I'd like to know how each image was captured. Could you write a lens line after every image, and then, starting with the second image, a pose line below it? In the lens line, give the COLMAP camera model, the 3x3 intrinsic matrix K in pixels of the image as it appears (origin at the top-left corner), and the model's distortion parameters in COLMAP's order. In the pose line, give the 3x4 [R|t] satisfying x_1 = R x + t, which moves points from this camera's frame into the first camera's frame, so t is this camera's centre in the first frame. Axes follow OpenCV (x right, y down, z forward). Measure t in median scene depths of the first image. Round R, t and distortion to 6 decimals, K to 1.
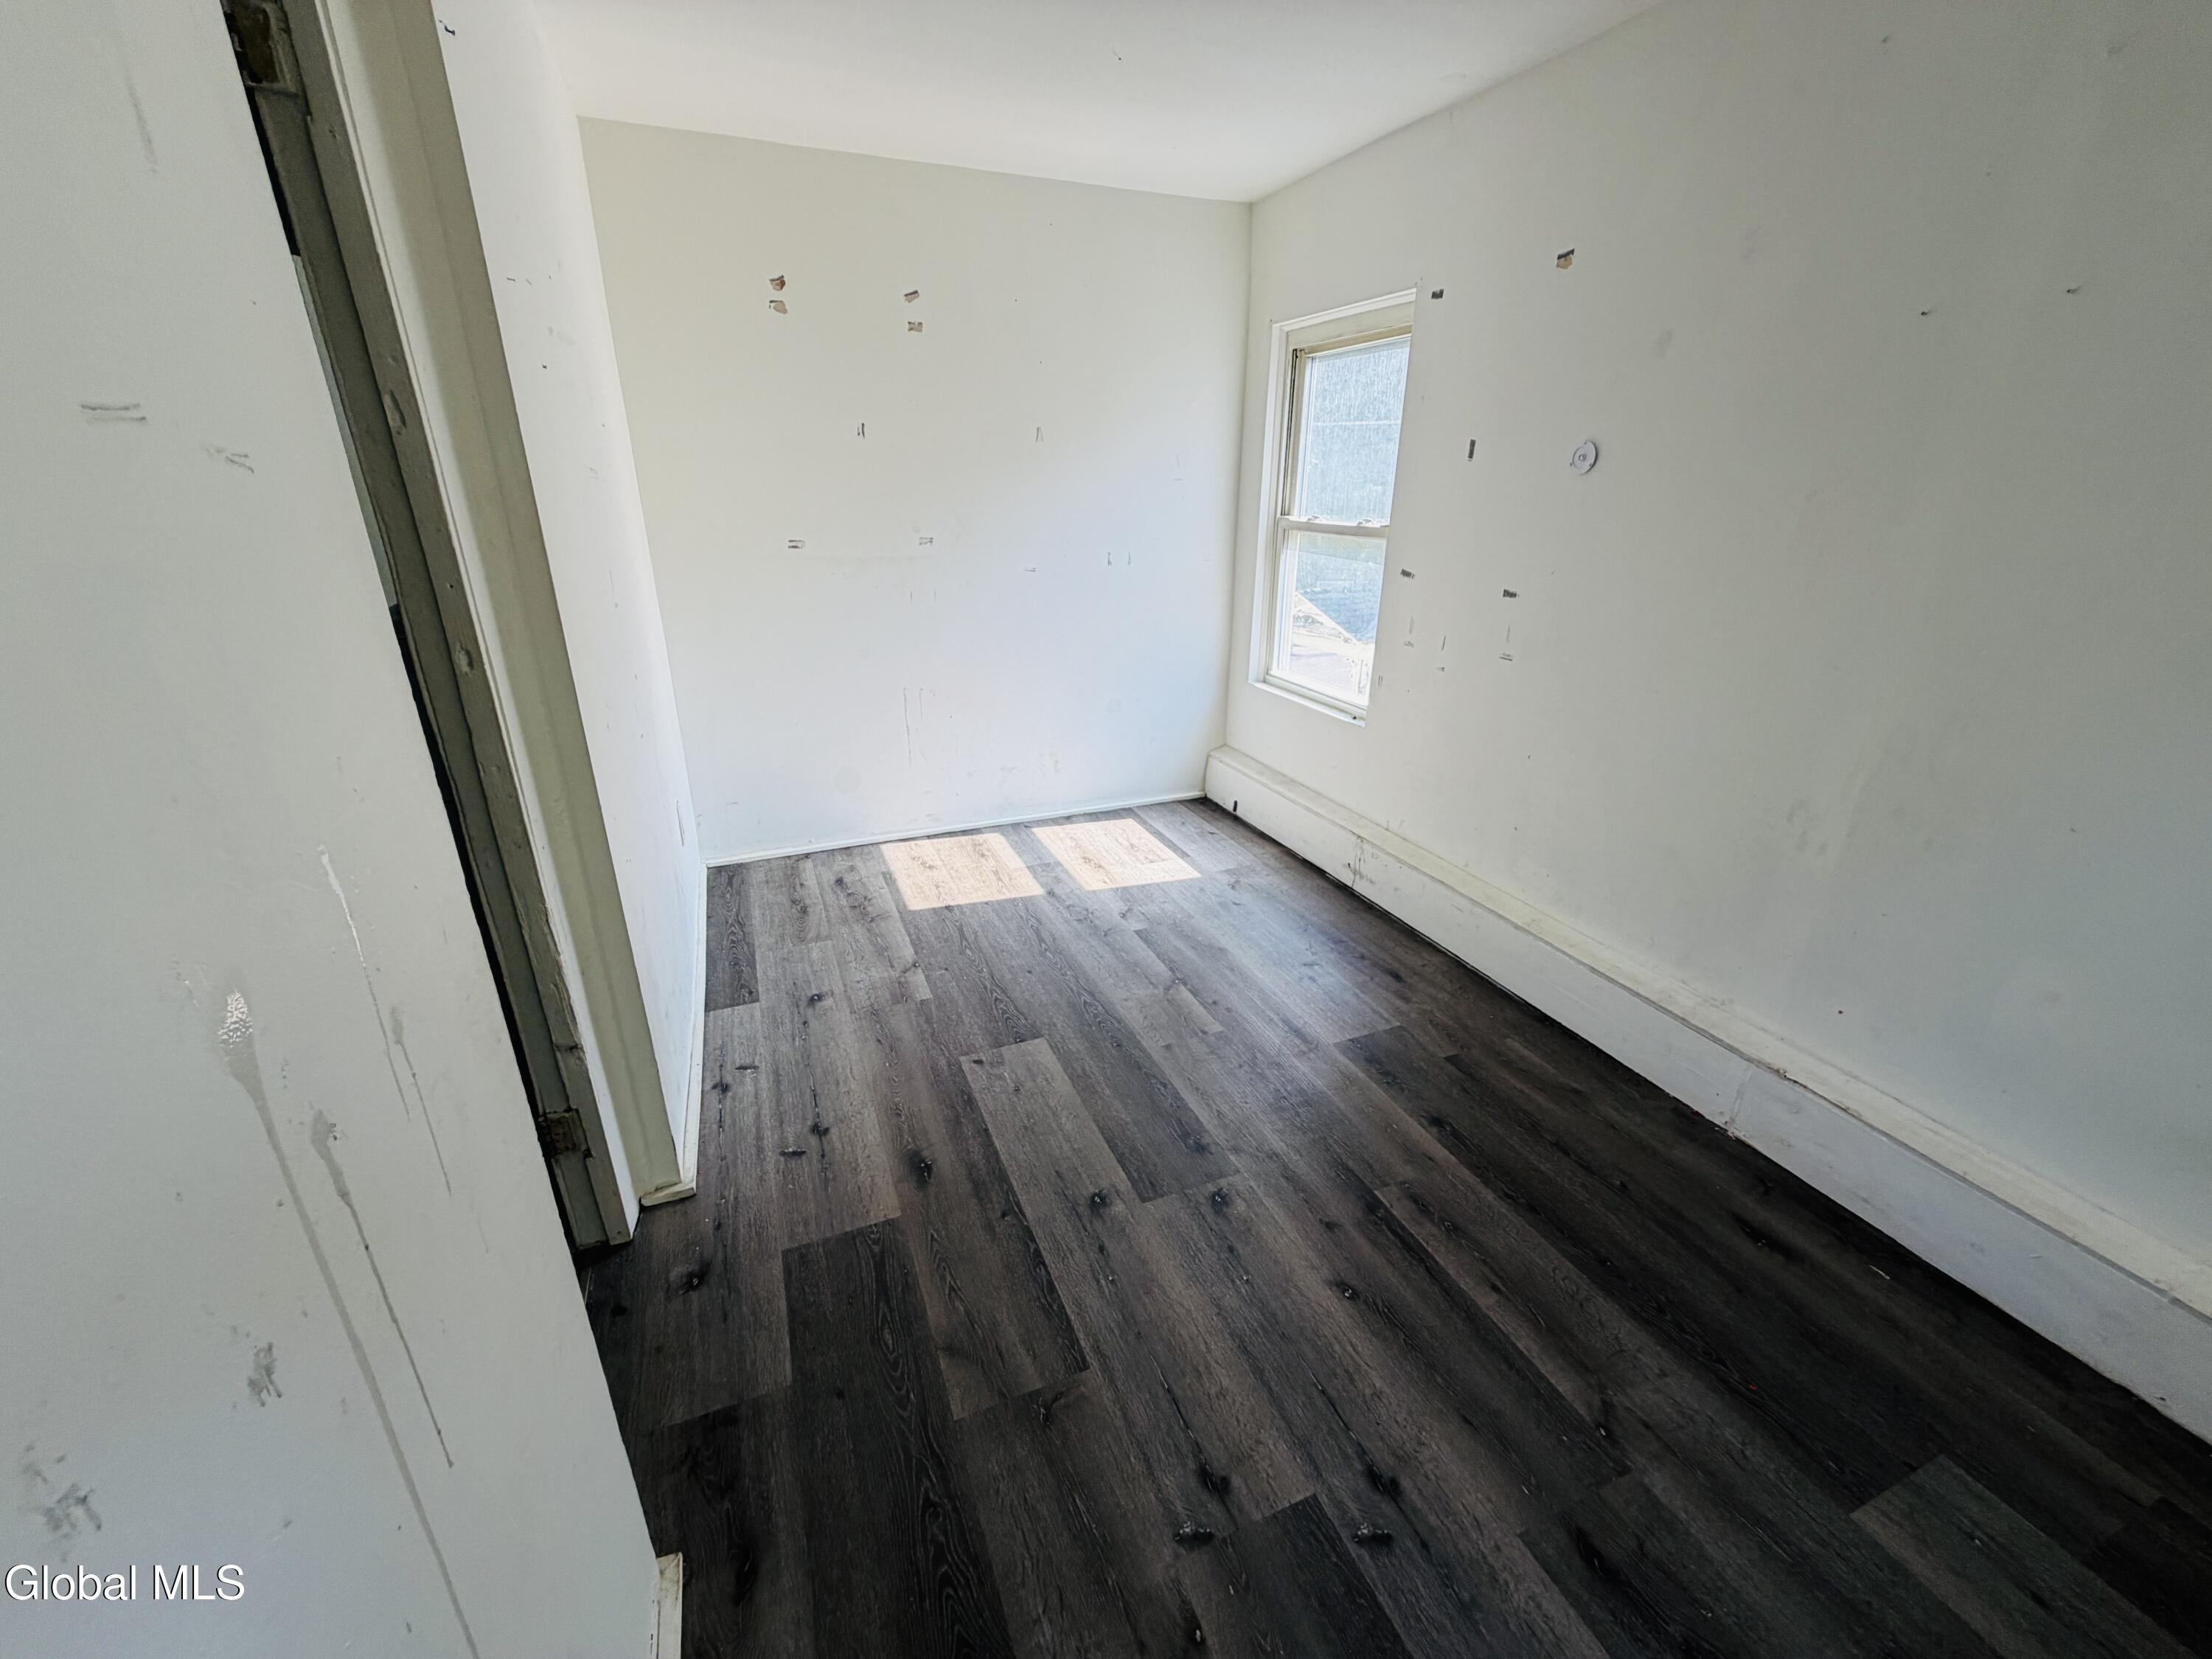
lens RADIAL K [[882.4, 0, 1105.5], [0, 882.4, 828.2], [0, 0, 1]] dist [0.000258, -0.000082]
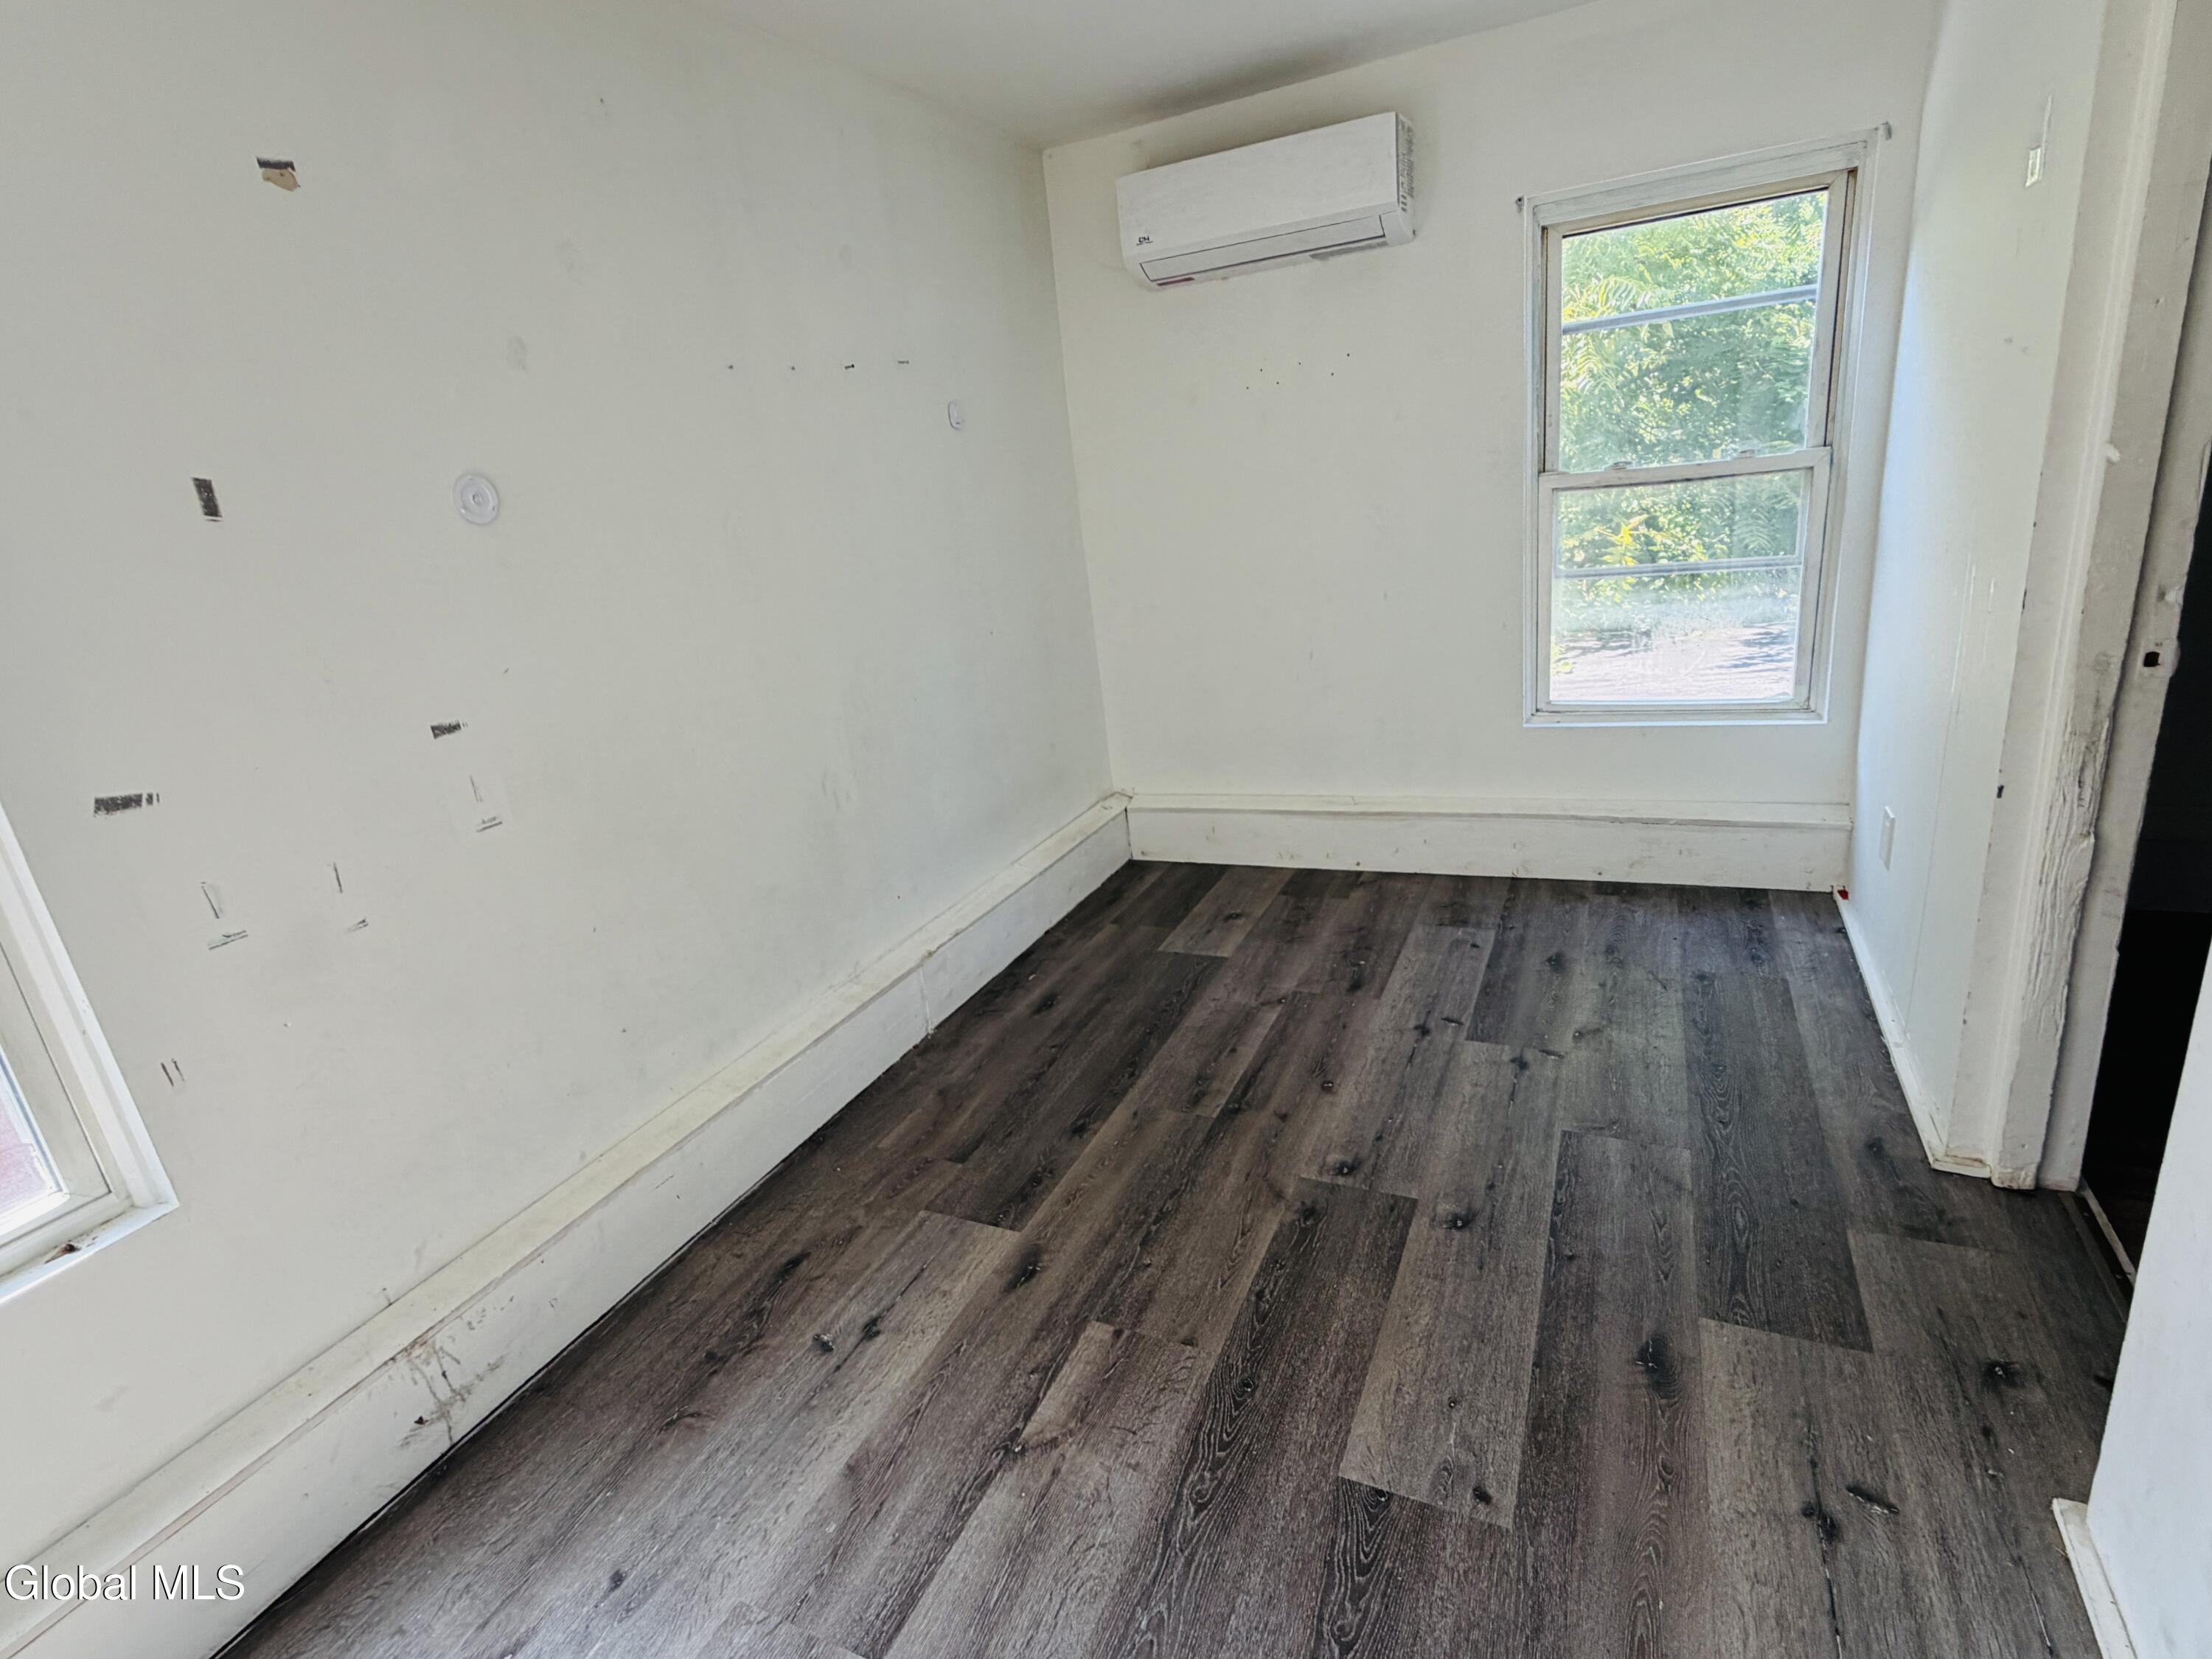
lens RADIAL K [[1102.3, 0, 1101.2], [0, 1102.3, 825.3], [0, 0, 1]] dist [0.003138, -0.000511]
pose [[-0.671287, -0.161058, 0.723487, -0.460591], [0.367819, 0.775049, 0.513817, -0.538847], [-0.643492, 0.611031, -0.461040, 1.369440]]
